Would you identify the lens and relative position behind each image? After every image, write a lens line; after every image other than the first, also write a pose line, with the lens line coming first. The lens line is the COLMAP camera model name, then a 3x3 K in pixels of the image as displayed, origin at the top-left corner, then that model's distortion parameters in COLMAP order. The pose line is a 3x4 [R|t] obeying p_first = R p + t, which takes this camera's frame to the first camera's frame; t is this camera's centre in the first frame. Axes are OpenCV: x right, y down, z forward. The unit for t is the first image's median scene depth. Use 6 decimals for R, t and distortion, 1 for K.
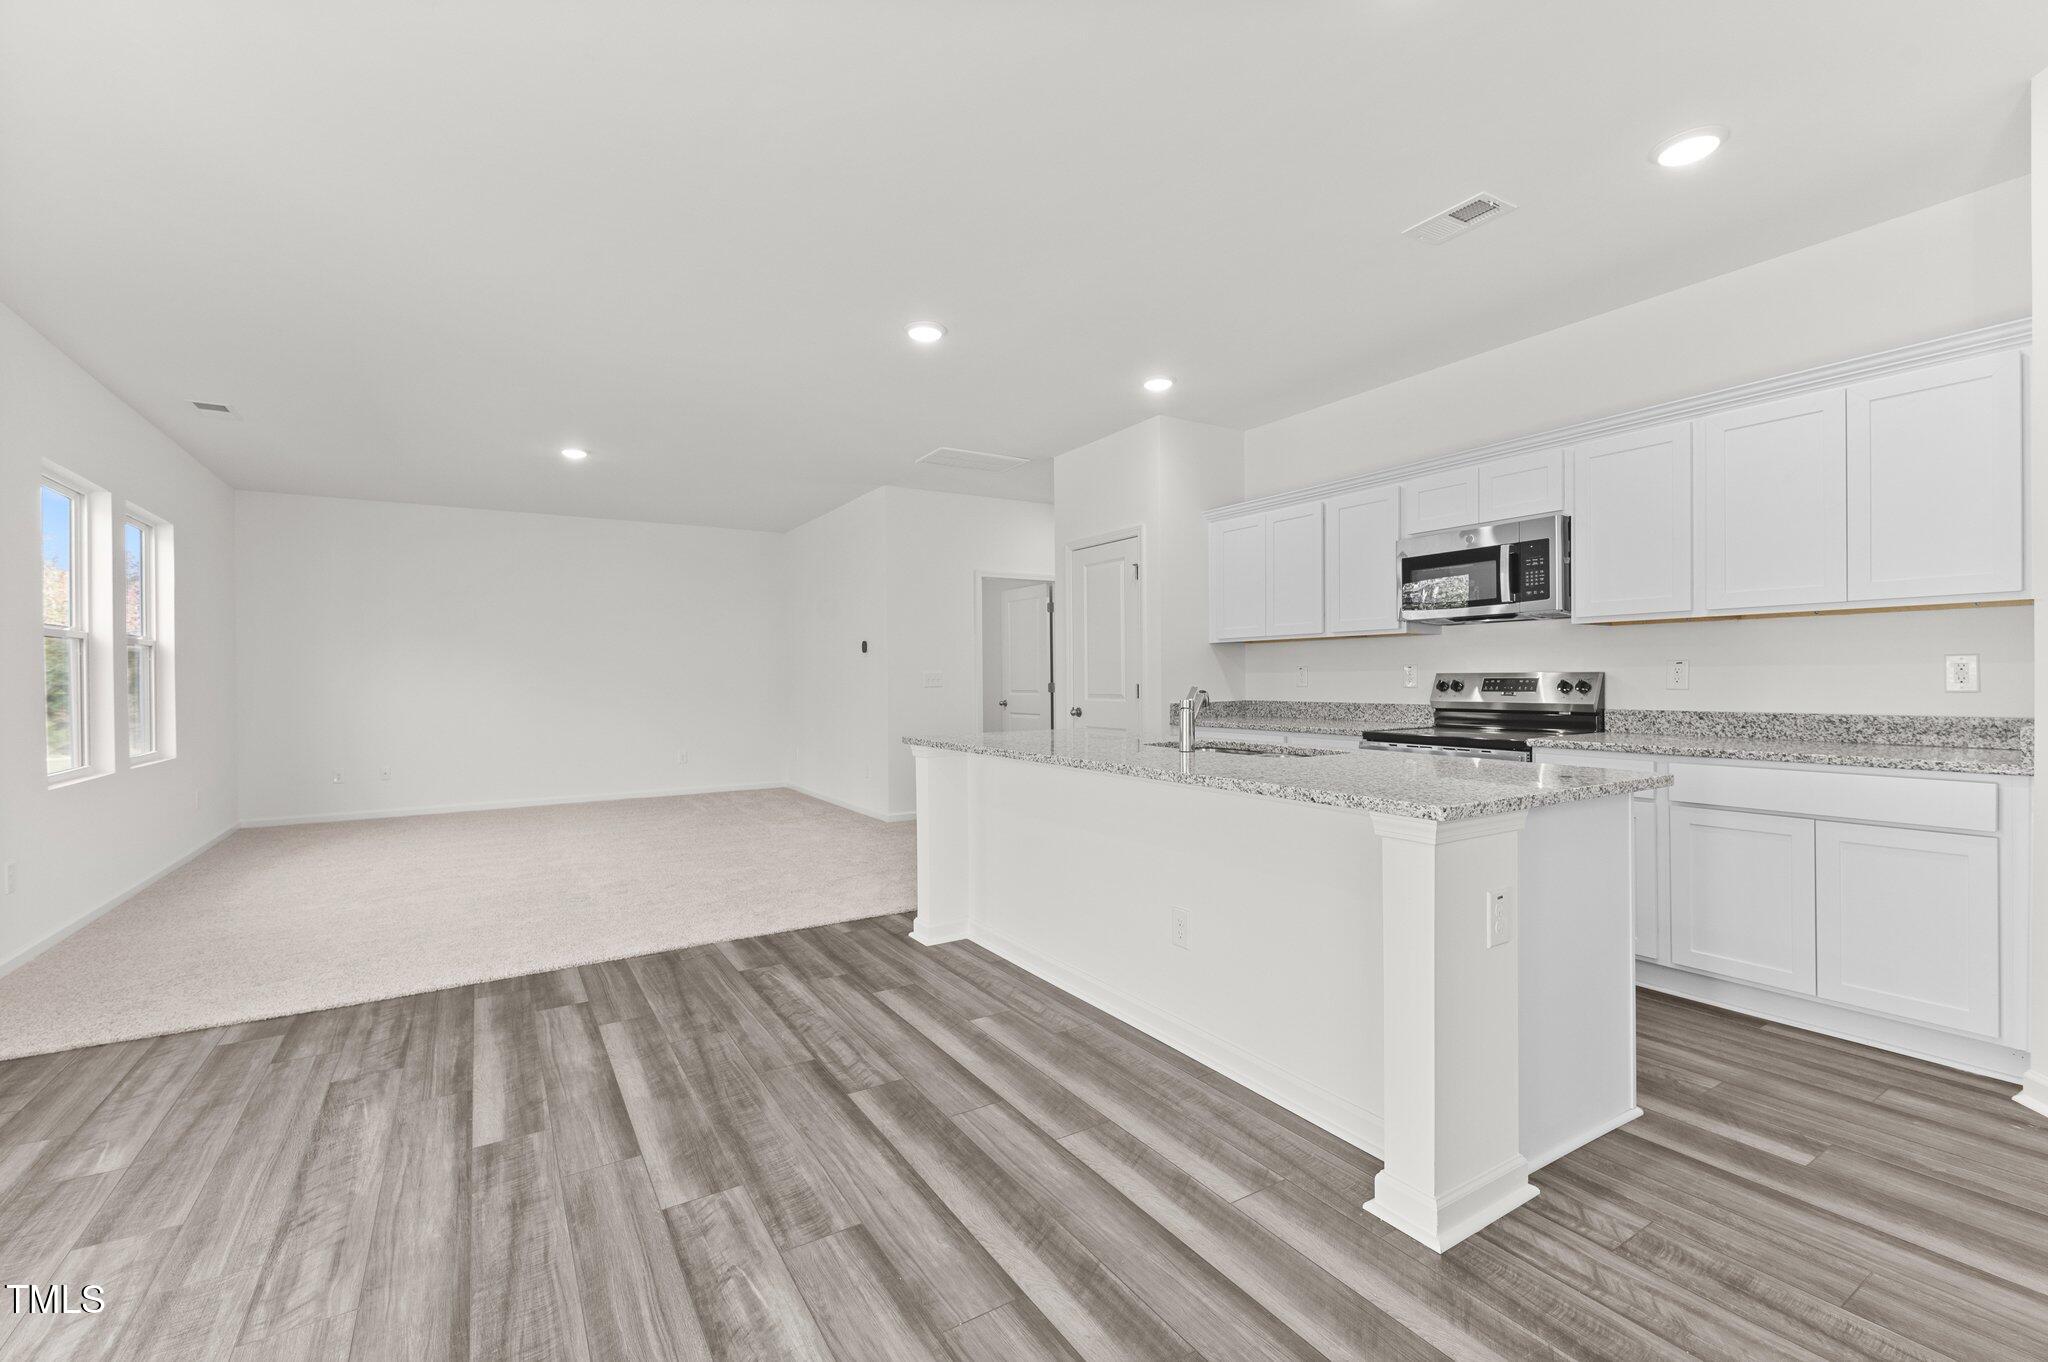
lens RADIAL K [[865.1, 0, 1020.2], [0, 865.1, 681.0], [0, 0, 1]] dist [0.010668, -0.008935]
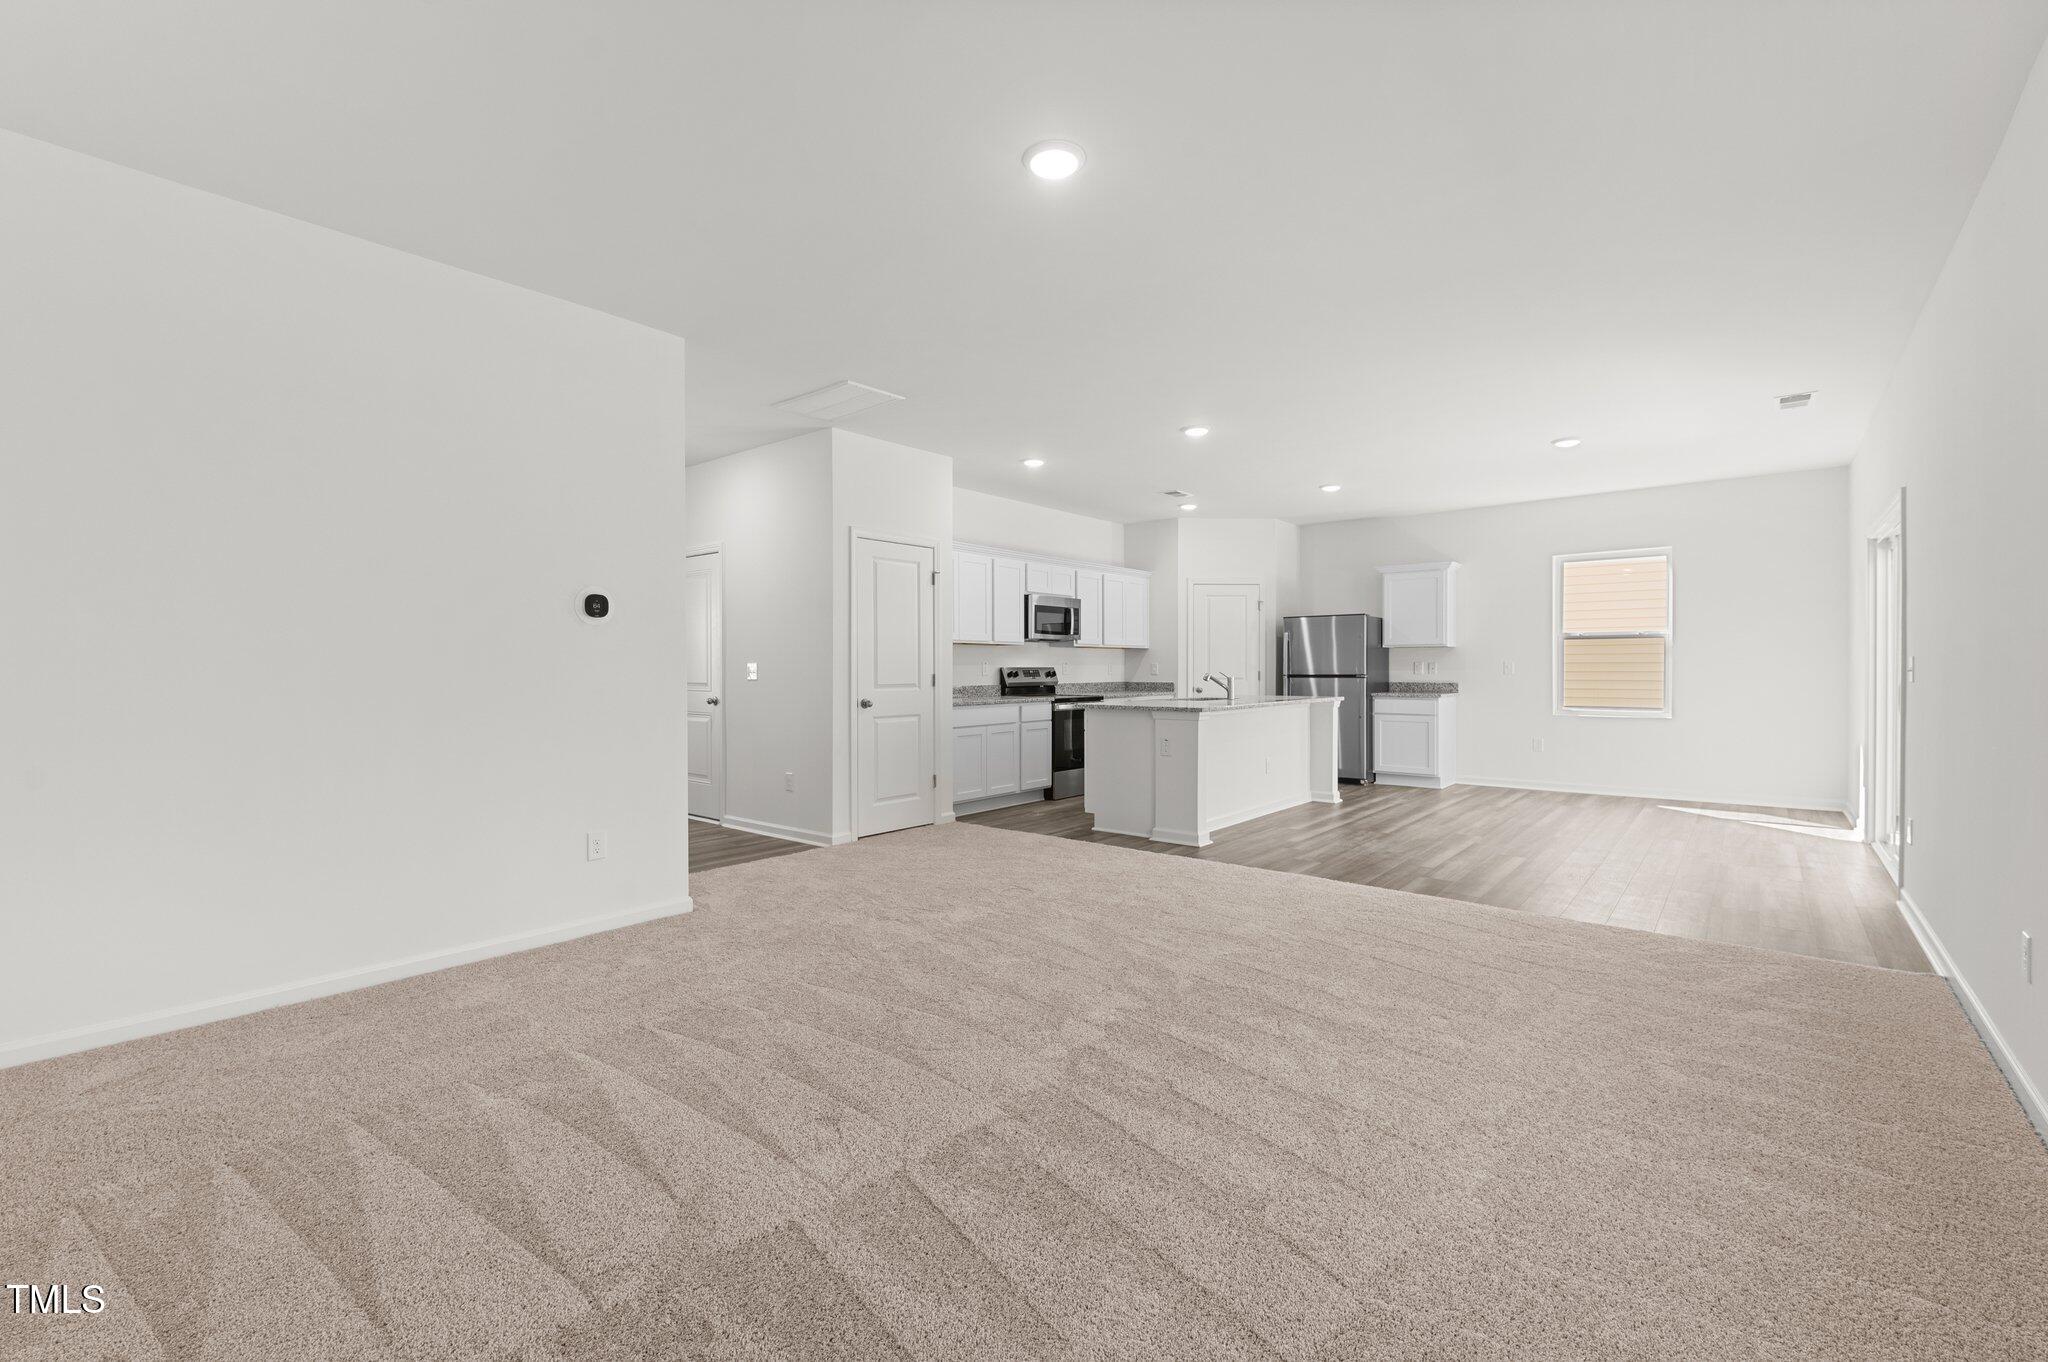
lens RADIAL K [[865.1, 0, 1020.2], [0, 865.1, 681.0], [0, 0, 1]] dist [0.010668, -0.008935]
pose [[-0.301451, -0.004481, 0.953471, -1.602032], [0.008332, 0.999938, 0.007334, 0.008634], [-0.953445, 0.010155, -0.301395, 1.952829]]
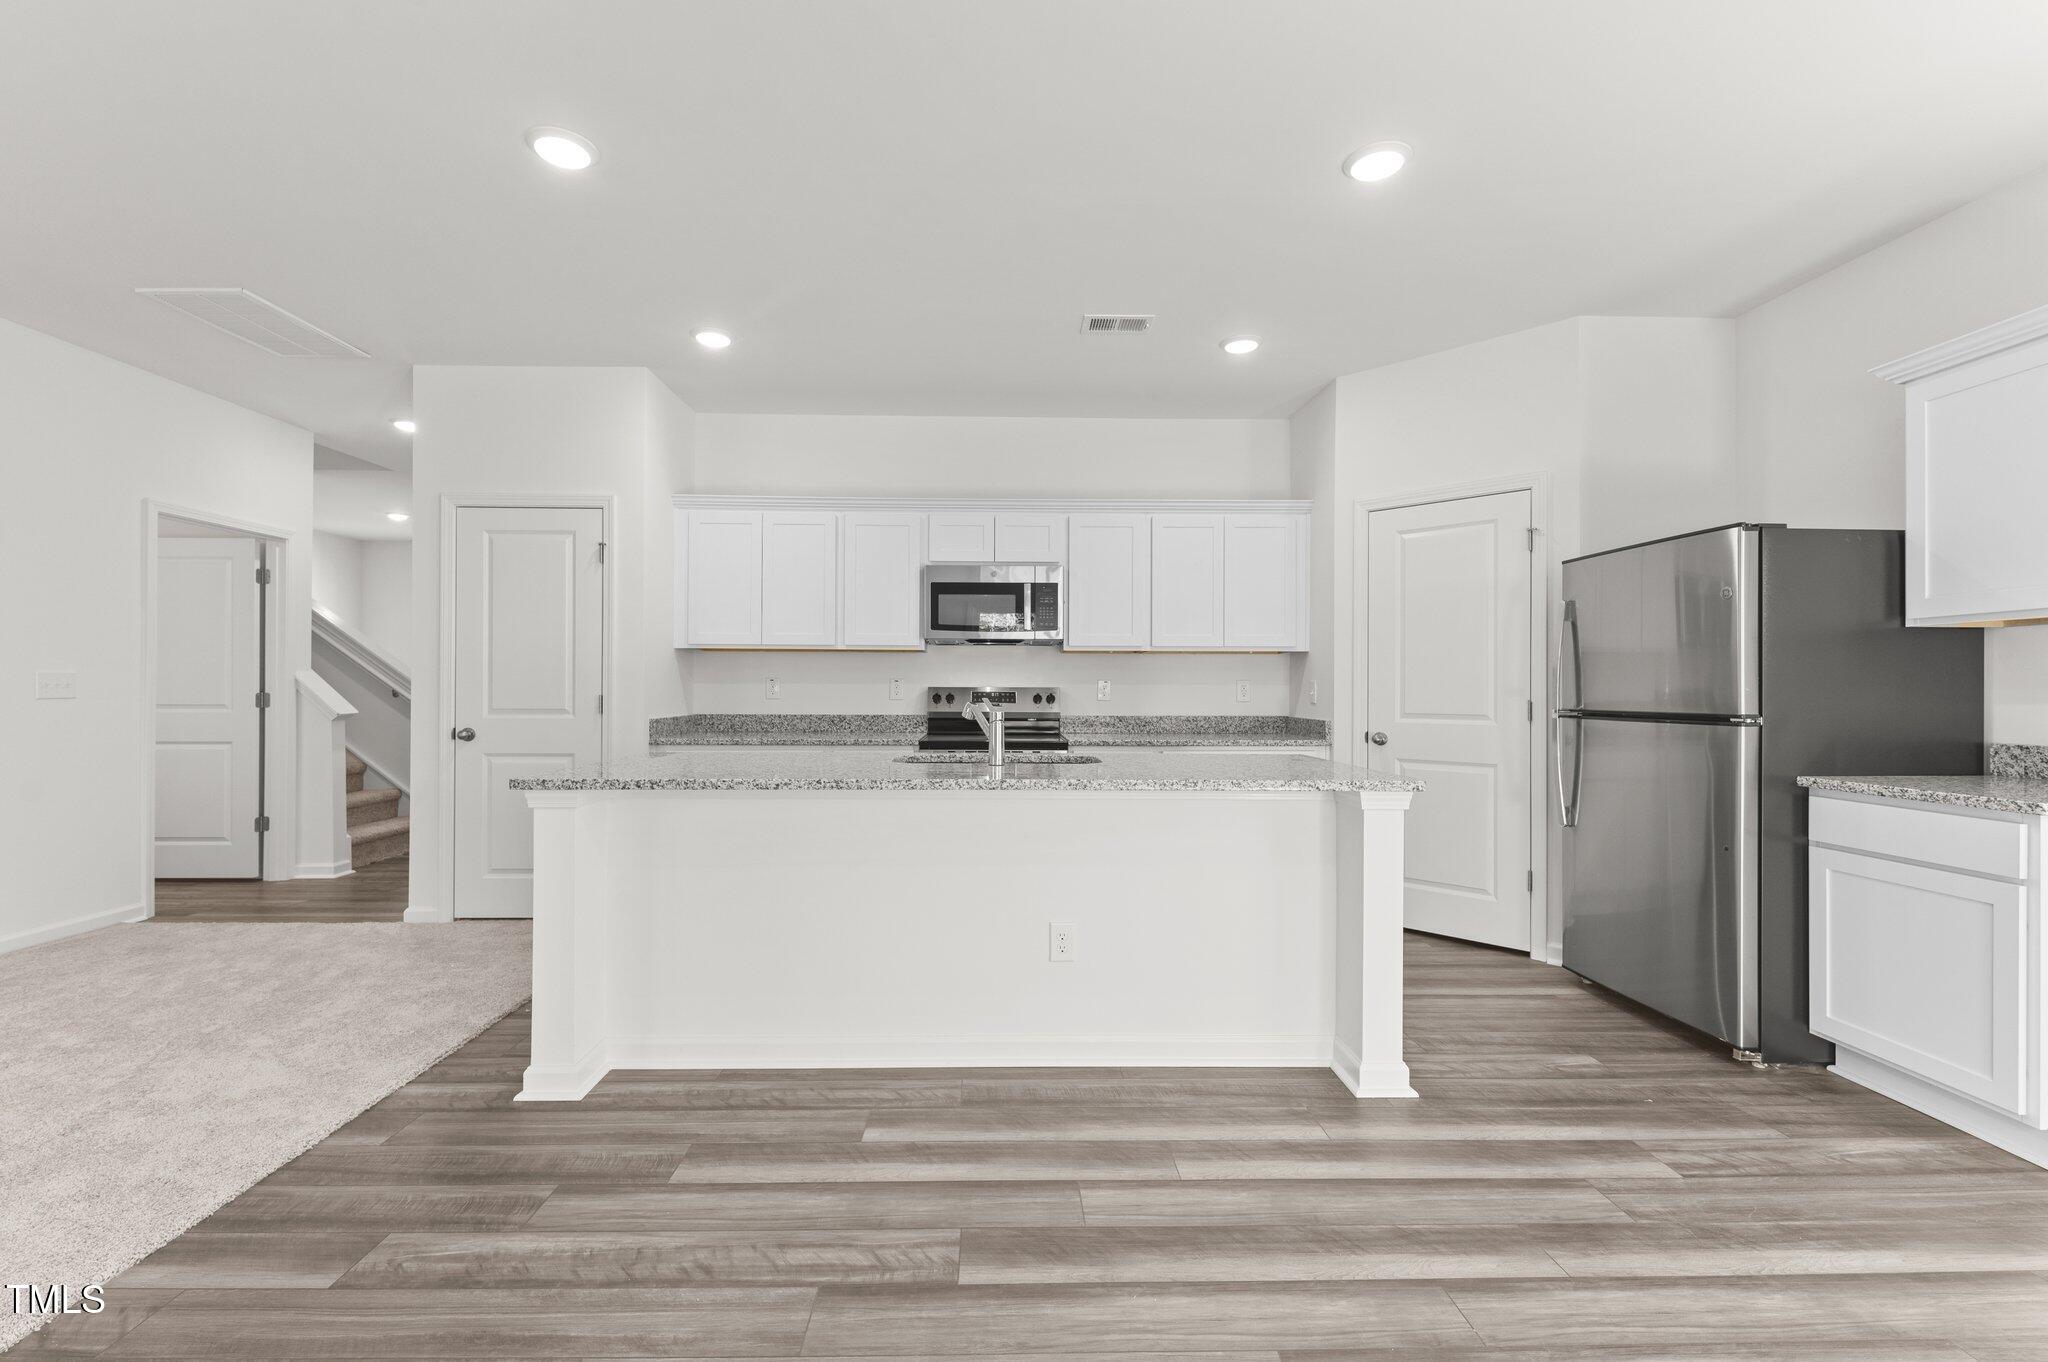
lens RADIAL K [[865.1, 0, 1020.2], [0, 865.1, 681.0], [0, 0, 1]] dist [0.010668, -0.008935]
pose [[0.509591, 0.018970, 0.860208, -0.545362], [-0.005816, 0.999810, -0.018603, 0.004810], [-0.860397, 0.004477, 0.509605, 0.420473]]
